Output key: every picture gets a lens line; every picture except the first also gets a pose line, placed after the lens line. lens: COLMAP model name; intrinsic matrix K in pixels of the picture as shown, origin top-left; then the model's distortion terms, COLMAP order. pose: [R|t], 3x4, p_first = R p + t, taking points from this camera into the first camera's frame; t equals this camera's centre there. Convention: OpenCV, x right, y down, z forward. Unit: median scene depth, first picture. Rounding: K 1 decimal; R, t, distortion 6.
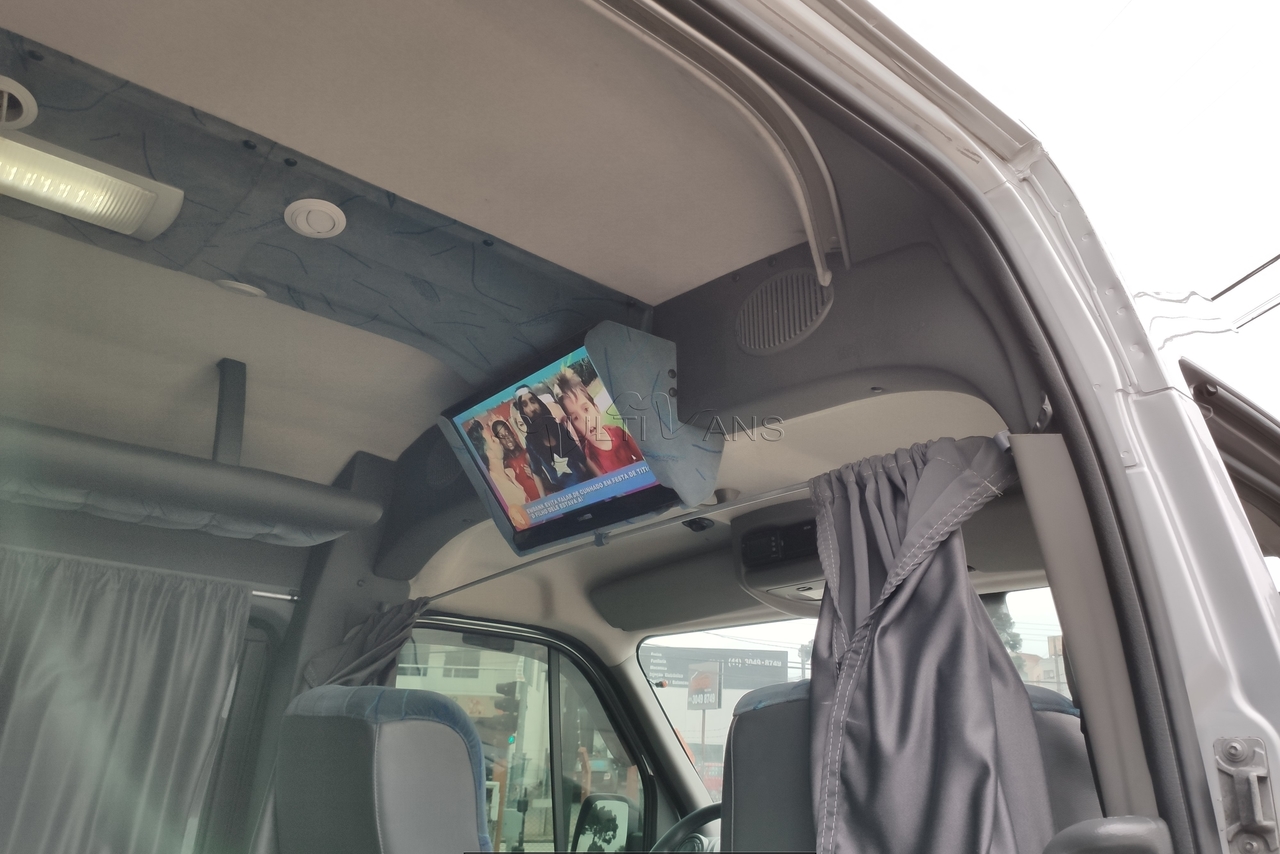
lens RADIAL K [[978.9, 0, 652.0], [0, 978.9, 426.2], [0, 0, 1]] dist [0.076941, -0.117154]
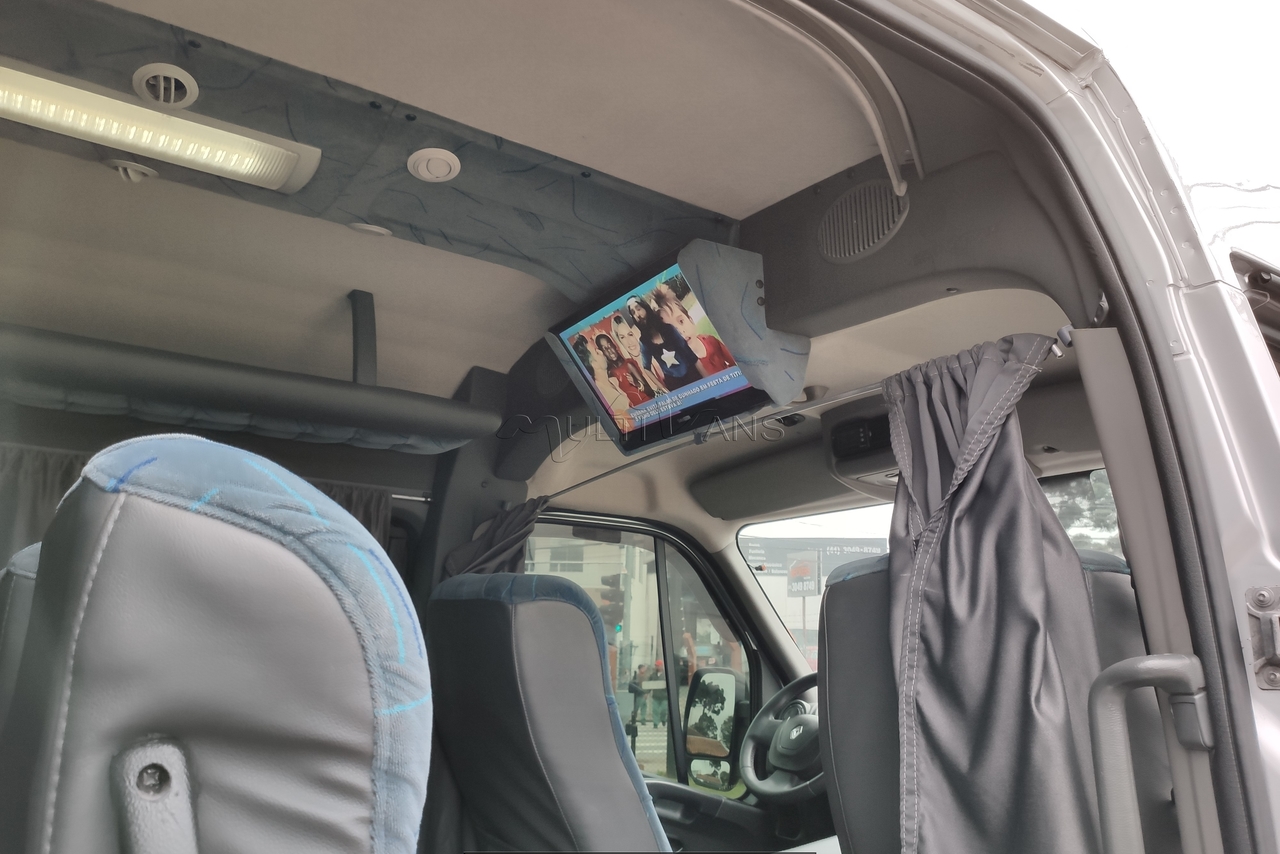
lens RADIAL K [[976.0, 0, 628.9], [0, 976.0, 436.7], [0, 0, 1]] dist [0.075733, -0.114640]
pose [[0.992092, -0.042322, -0.118160, -0.002040], [0.055706, 0.992104, 0.112366, -0.016712], [0.112471, -0.118060, 0.986616, -0.110593]]
